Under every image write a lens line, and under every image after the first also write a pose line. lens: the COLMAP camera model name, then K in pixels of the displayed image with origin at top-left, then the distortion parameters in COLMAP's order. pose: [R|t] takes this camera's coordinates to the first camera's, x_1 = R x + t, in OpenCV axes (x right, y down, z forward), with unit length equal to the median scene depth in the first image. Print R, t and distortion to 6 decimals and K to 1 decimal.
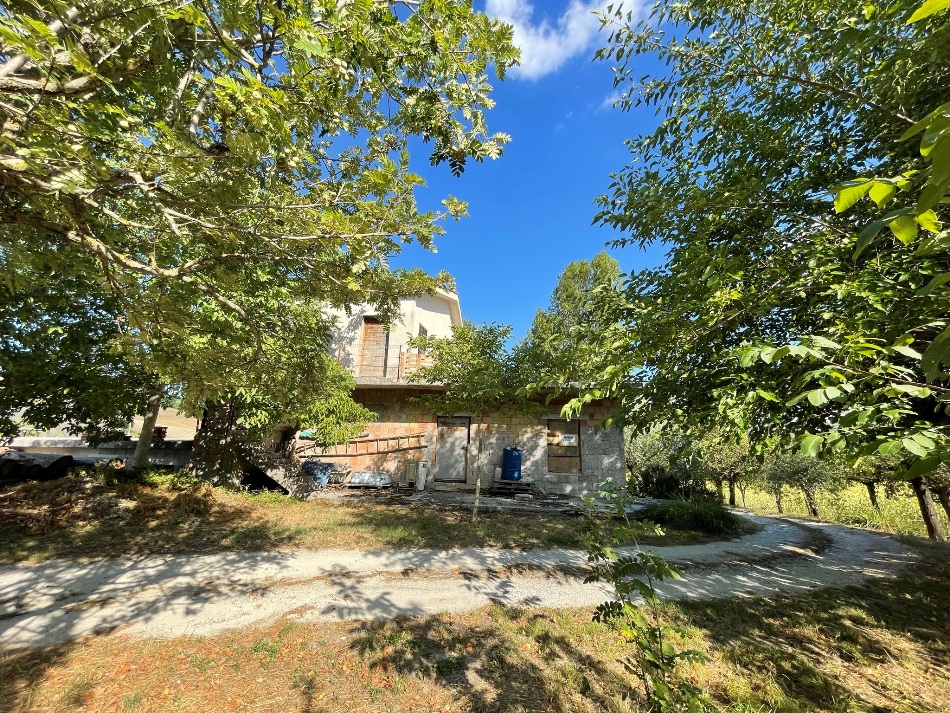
lens RADIAL K [[384.2, 0, 476.7], [0, 384.2, 346.5], [0, 0, 1]] dist [-0.001999, 0.000176]
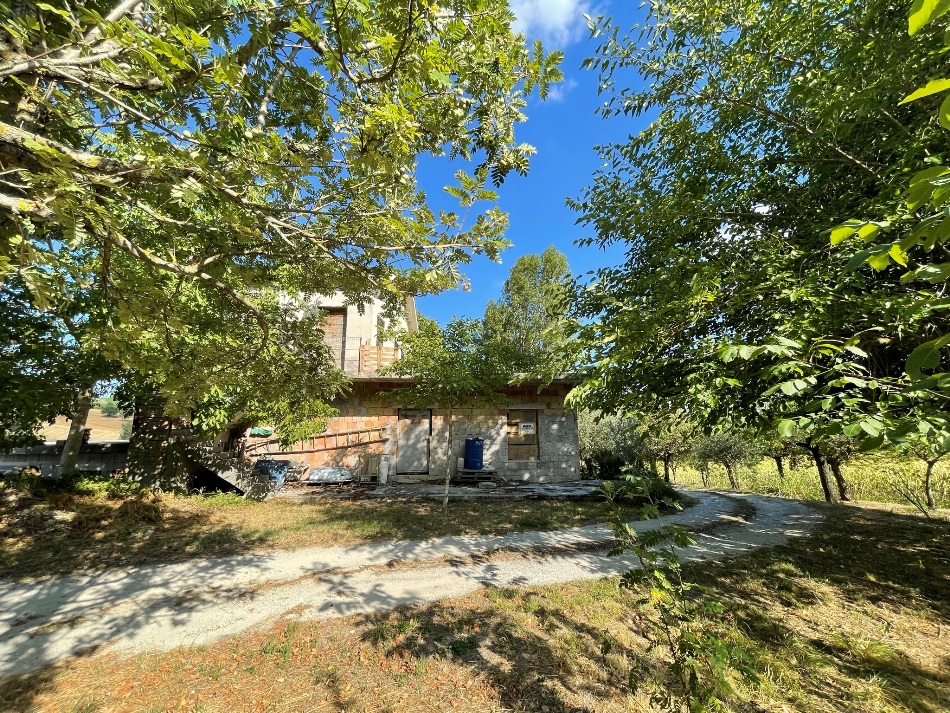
lens RADIAL K [[384.2, 0, 476.7], [0, 384.2, 346.5], [0, 0, 1]] dist [-0.001999, 0.000176]
pose [[0.990131, -0.002289, 0.140128, -0.112218], [-0.001108, 0.999707, 0.024163, -0.012434], [-0.140142, -0.024080, 0.989839, -0.021578]]
